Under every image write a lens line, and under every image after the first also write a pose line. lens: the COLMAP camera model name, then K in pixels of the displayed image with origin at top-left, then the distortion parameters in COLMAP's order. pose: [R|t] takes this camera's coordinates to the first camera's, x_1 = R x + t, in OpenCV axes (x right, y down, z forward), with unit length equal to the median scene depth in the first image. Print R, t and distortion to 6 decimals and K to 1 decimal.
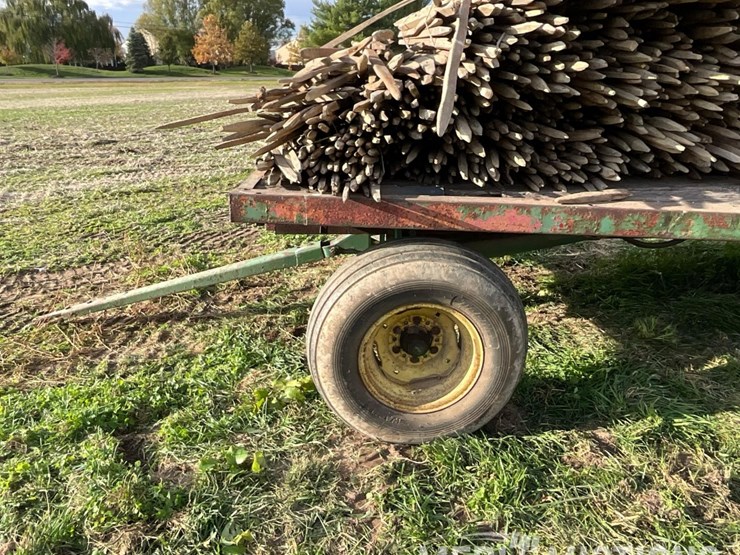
lens RADIAL K [[551.2, 0, 370.9], [0, 551.2, 277.3], [0, 0, 1]] dist [-0.002934, -0.005190]
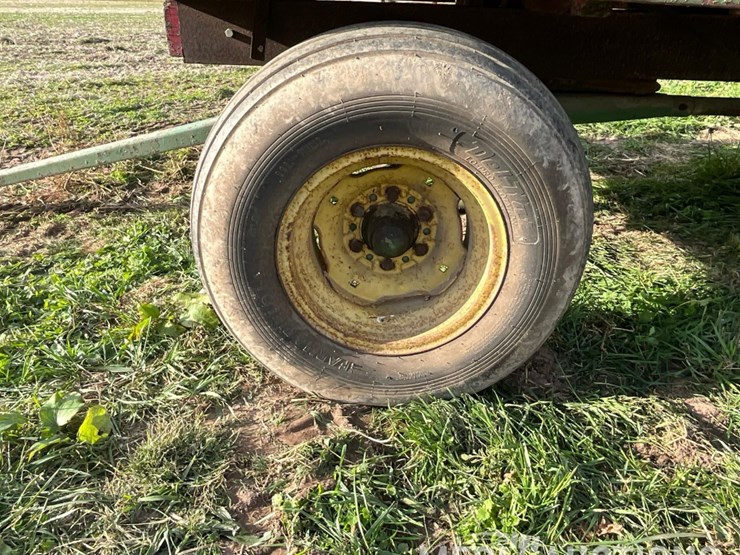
lens RADIAL K [[551.2, 0, 370.1], [0, 551.2, 279.9], [0, 0, 1]] dist [-0.002934, -0.005190]
pose [[0.998292, 0.047747, -0.033651, 0.086588], [-0.043481, 0.992090, 0.117757, 0.103411], [0.039007, -0.116093, 0.992472, 0.443696]]
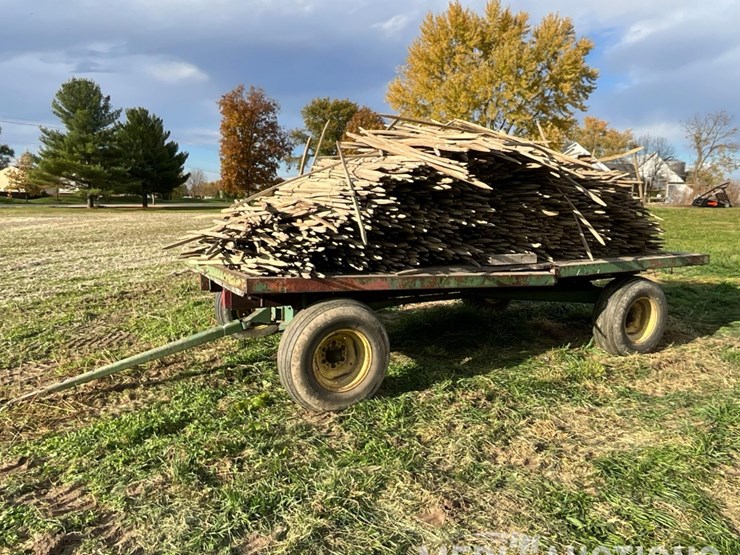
lens RADIAL K [[546.8, 0, 372.8], [0, 546.8, 281.0], [0, 0, 1]] dist [-0.003852, -0.009685]
pose [[0.896907, -0.054387, 0.438862, -0.621616], [0.145088, 0.973666, -0.175853, 0.225630], [-0.417741, 0.221398, 0.881179, -0.765736]]
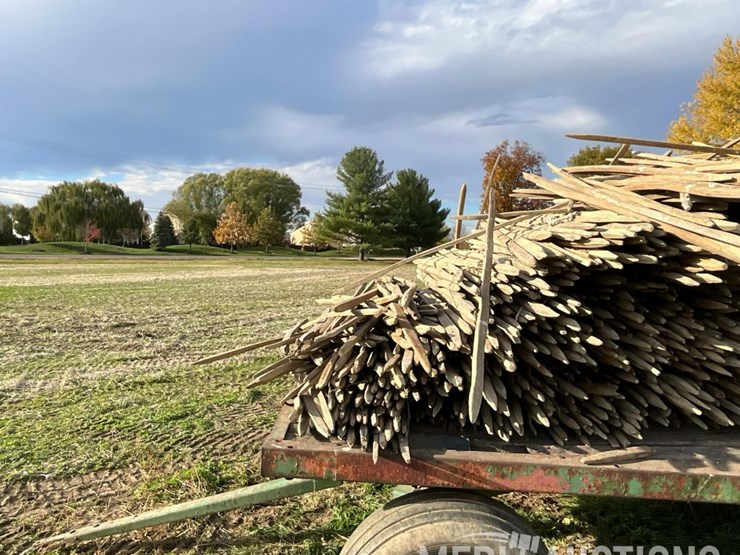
lens RADIAL K [[551.2, 0, 371.2], [0, 551.2, 278.0], [0, 0, 1]] dist [-0.002934, -0.005190]
pose [[0.999805, 0.015816, -0.011795, -0.041051], [-0.018658, 0.952297, -0.304600, -0.128569], [0.006415, 0.304761, 0.952407, -0.064016]]
